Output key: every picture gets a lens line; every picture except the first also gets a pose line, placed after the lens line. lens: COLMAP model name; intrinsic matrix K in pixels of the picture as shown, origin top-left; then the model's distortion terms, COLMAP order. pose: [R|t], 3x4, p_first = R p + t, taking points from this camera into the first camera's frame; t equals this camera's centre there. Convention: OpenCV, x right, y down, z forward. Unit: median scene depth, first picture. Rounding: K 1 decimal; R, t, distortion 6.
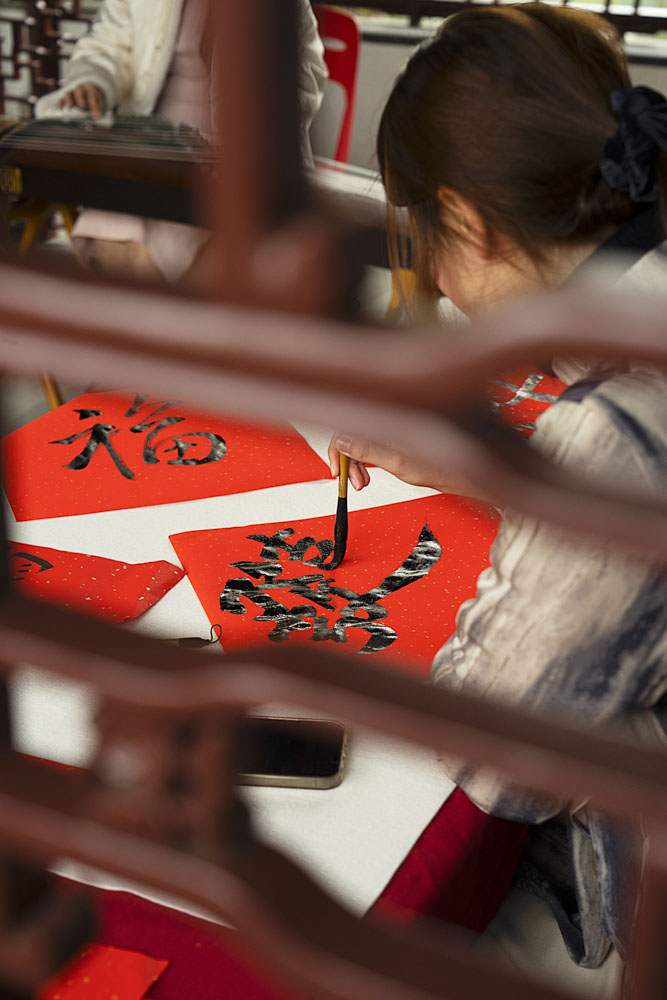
lens RADIAL K [[1721.4, 0, 336.6], [0, 1721.4, 498.5], [0, 0, 1]] dist [0.023710, 0.000000]
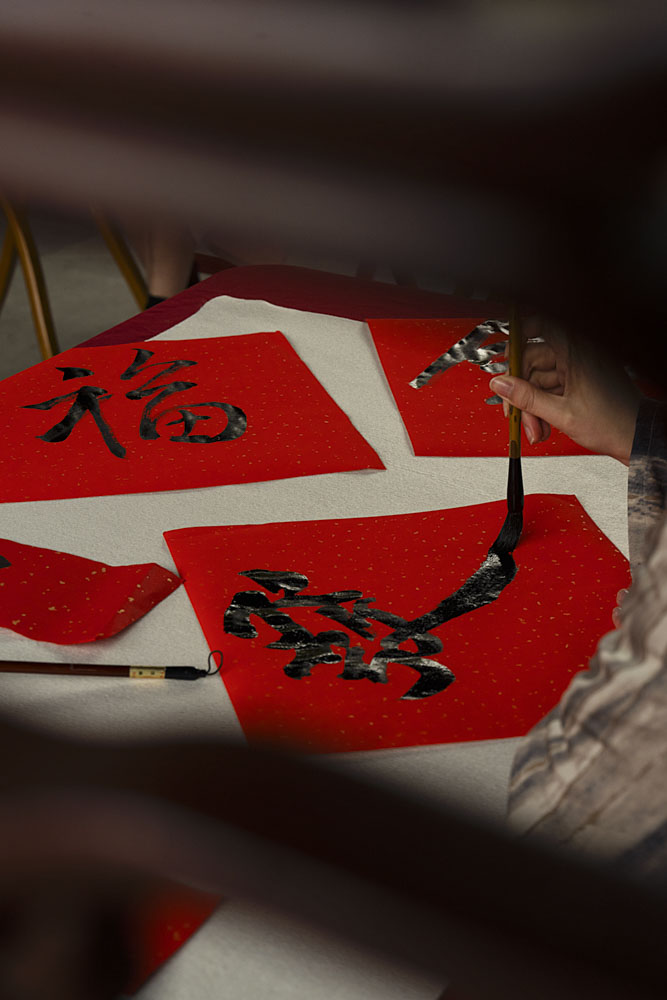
lens RADIAL K [[1960.8, 0, 329.4], [0, 1960.8, 499.9], [0, 0, 1]] dist [-0.068932, 0.000000]
pose [[0.998428, 0.045740, -0.032400, 0.004417], [-0.045779, 0.998952, -0.000442, 0.004539], [0.032346, 0.001924, 0.999475, 0.130943]]
